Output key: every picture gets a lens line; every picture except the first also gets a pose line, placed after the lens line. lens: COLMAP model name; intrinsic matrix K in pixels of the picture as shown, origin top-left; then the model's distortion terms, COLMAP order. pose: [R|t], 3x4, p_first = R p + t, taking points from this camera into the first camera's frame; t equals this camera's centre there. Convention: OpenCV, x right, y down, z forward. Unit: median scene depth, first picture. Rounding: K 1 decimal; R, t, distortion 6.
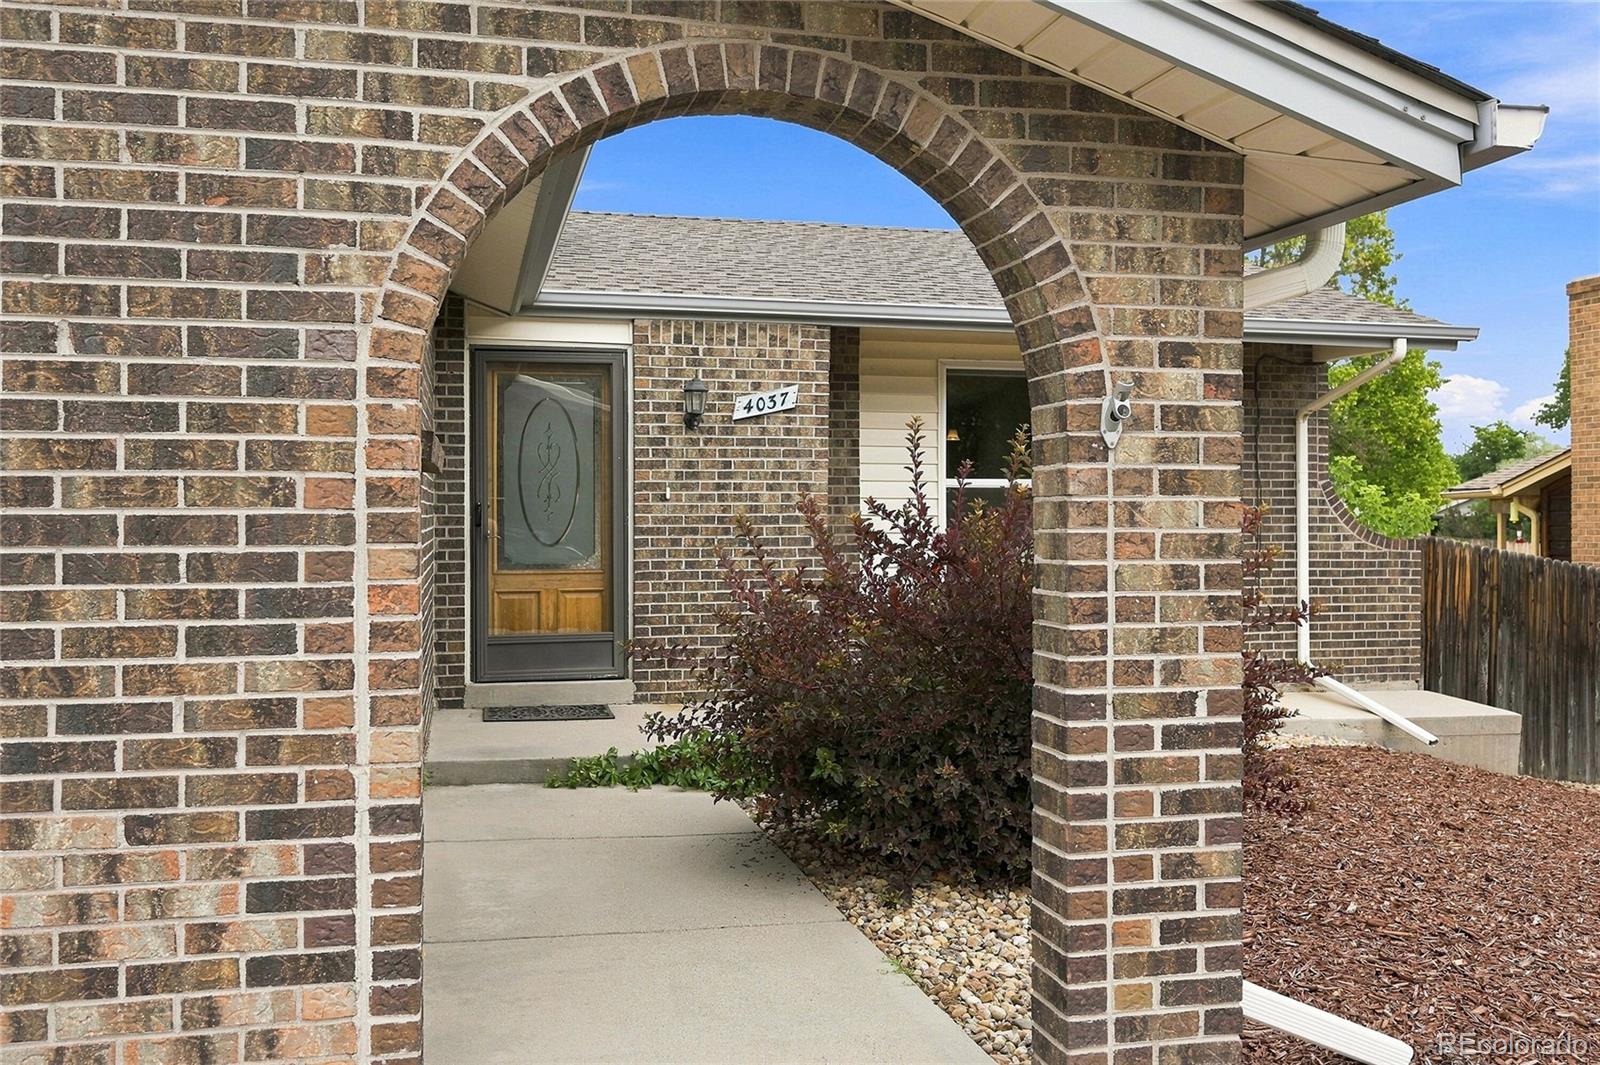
lens RADIAL K [[1370.7, 0, 773.7], [0, 1370.7, 509.5], [0, 0, 1]] dist [-0.007035, 0.007470]
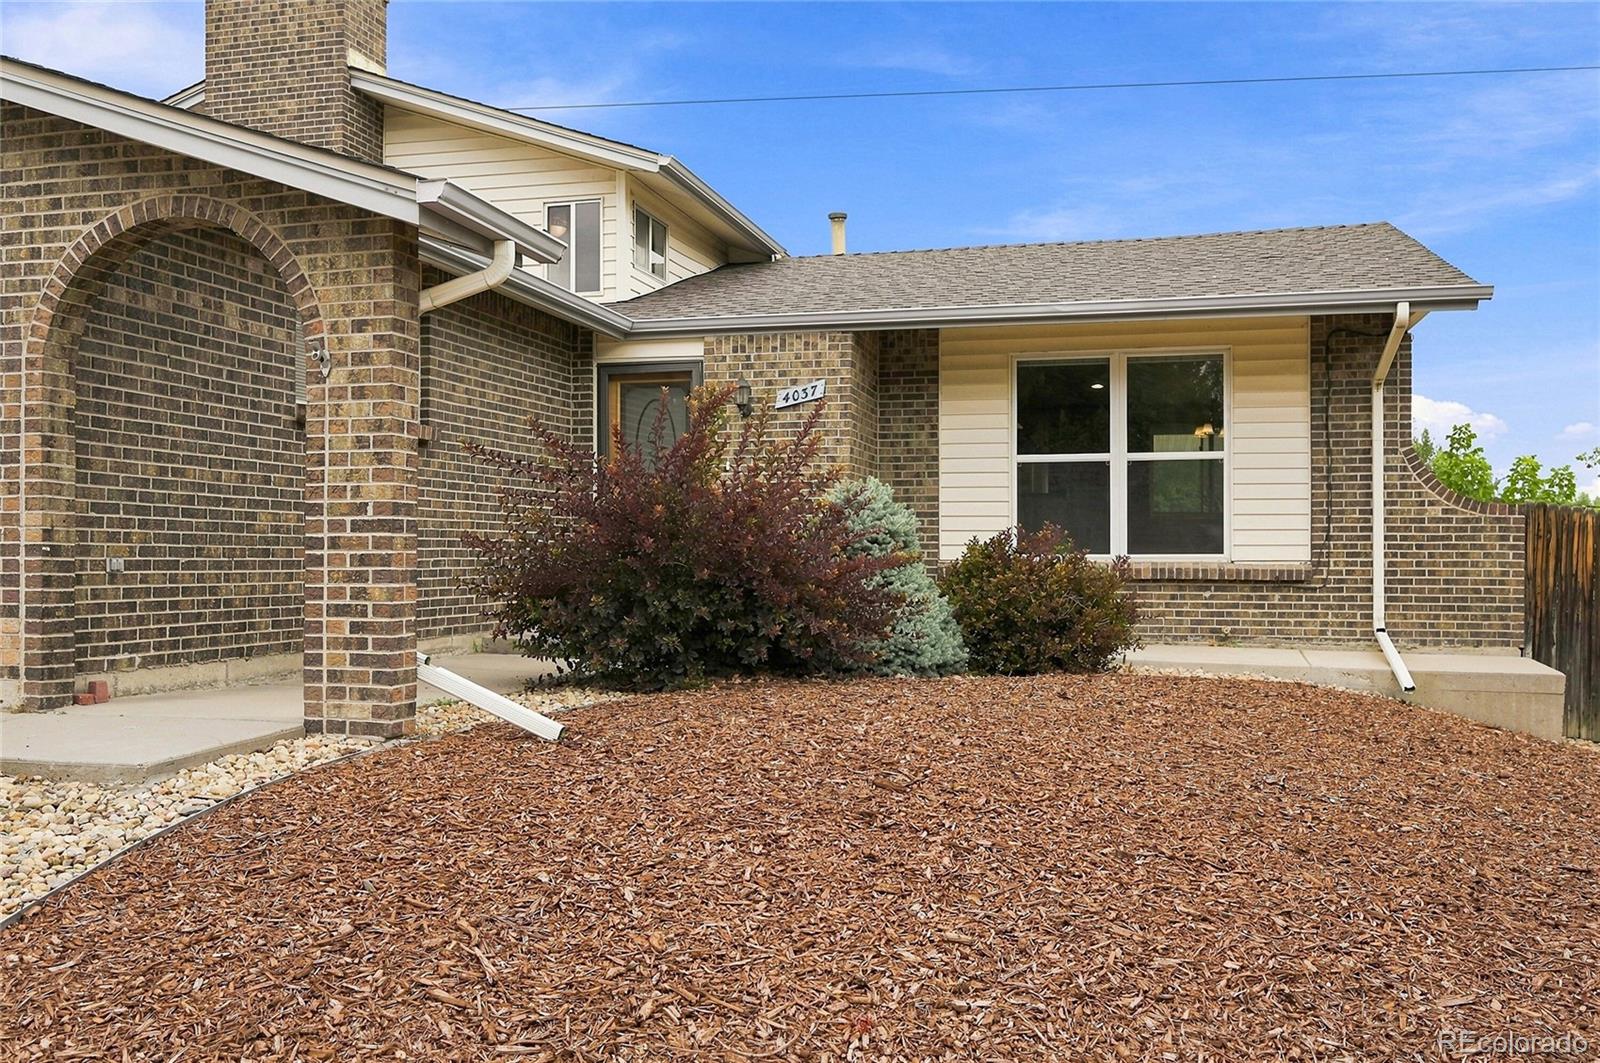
lens RADIAL K [[1370.7, 0, 817.5], [0, 1370.7, 547.2], [0, 0, 1]] dist [-0.007035, 0.007470]
pose [[0.887294, -0.002711, -0.461196, 1.766543], [0.001488, 0.999994, -0.003016, 0.204923], [0.461202, 0.001989, 0.887293, -0.404417]]
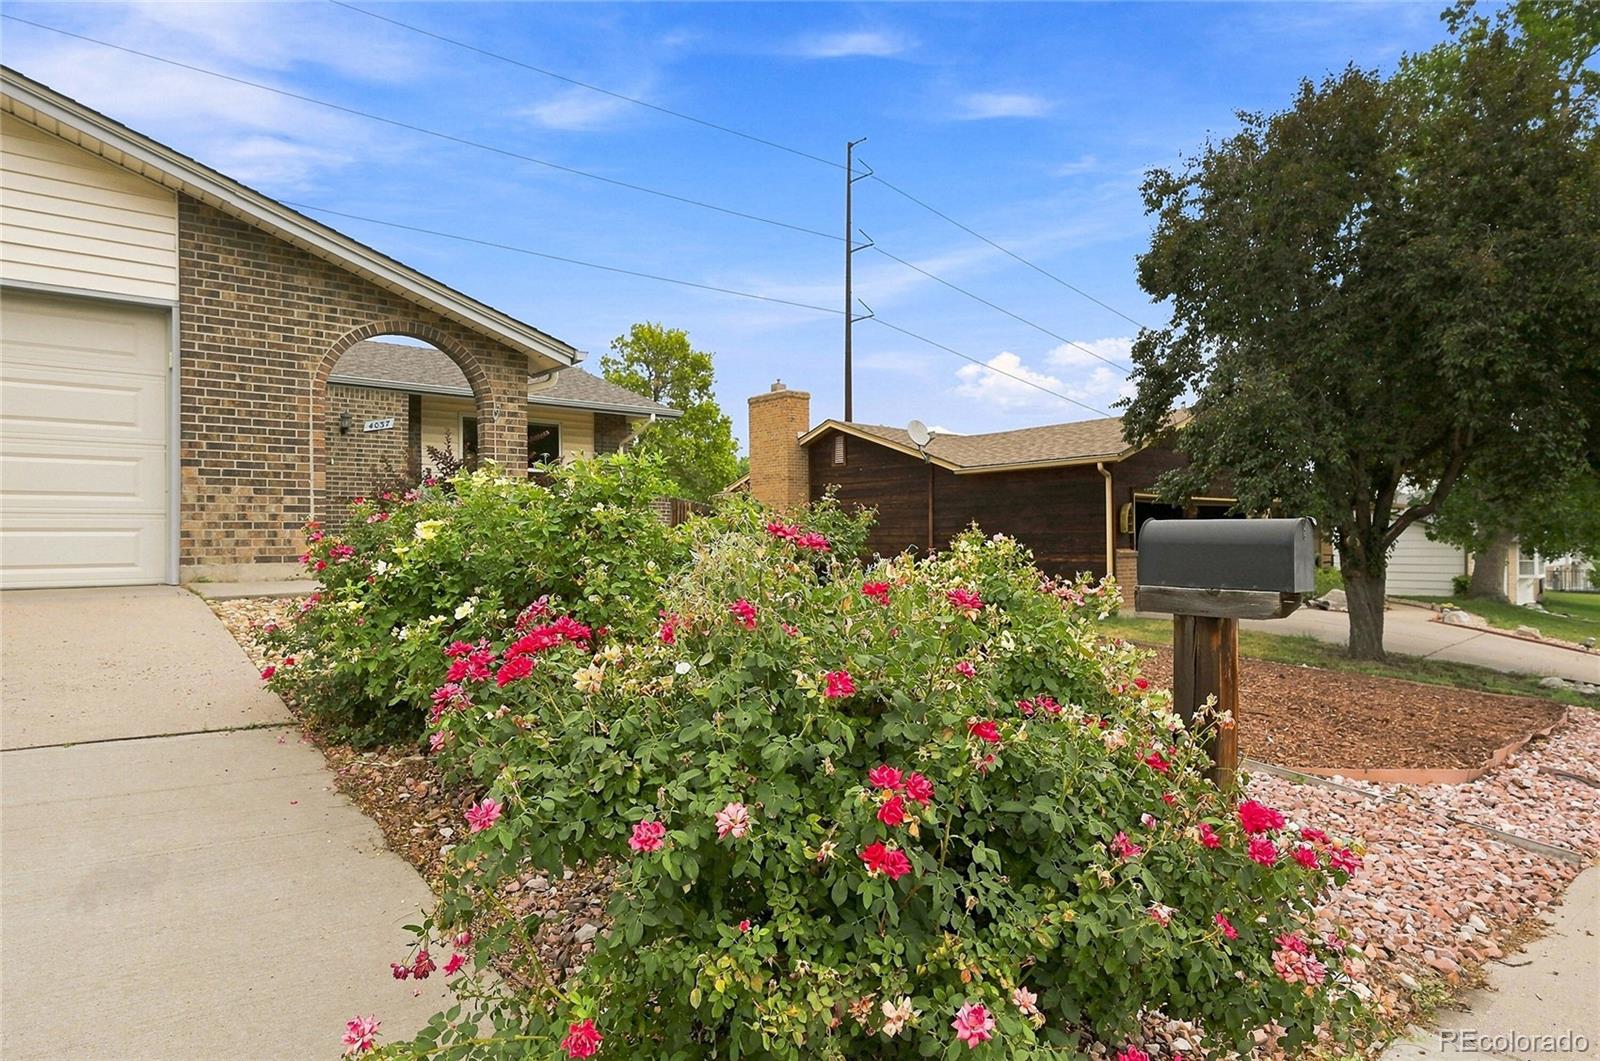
lens RADIAL K [[906.9, 0, 806.3], [0, 906.9, 530.3], [0, 0, 1]] dist [0.003579, -0.002257]
pose [[0.888195, -0.002137, 0.459462, -0.203304], [0.004723, 0.999979, -0.004480, 0.324912], [-0.459442, 0.006149, 0.888186, -2.030343]]
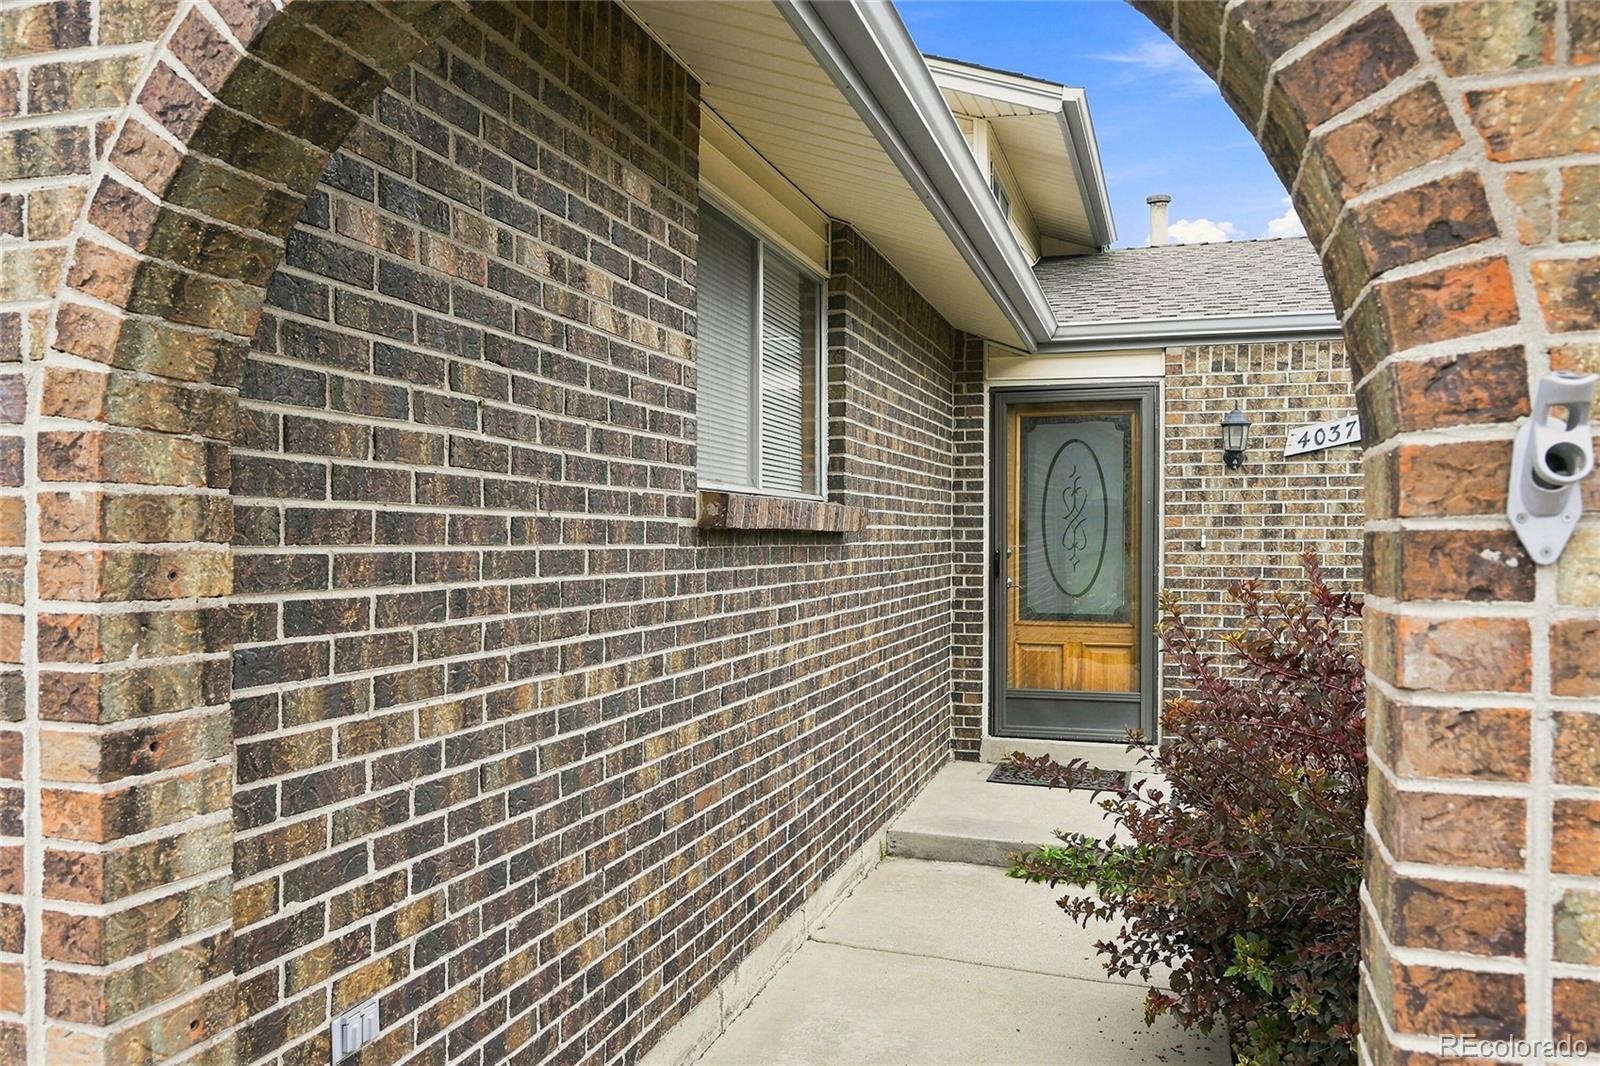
lens RADIAL K [[1155.7, 0, 817.0], [0, 1155.7, 556.2], [0, 0, 1]] dist [-0.005082, 0.005572]
pose [[0.865761, 0.010731, -0.500343, 0.232919], [0.000122, 0.999766, 0.021654, -0.053009], [0.500458, -0.018808, 0.865556, 0.645213]]
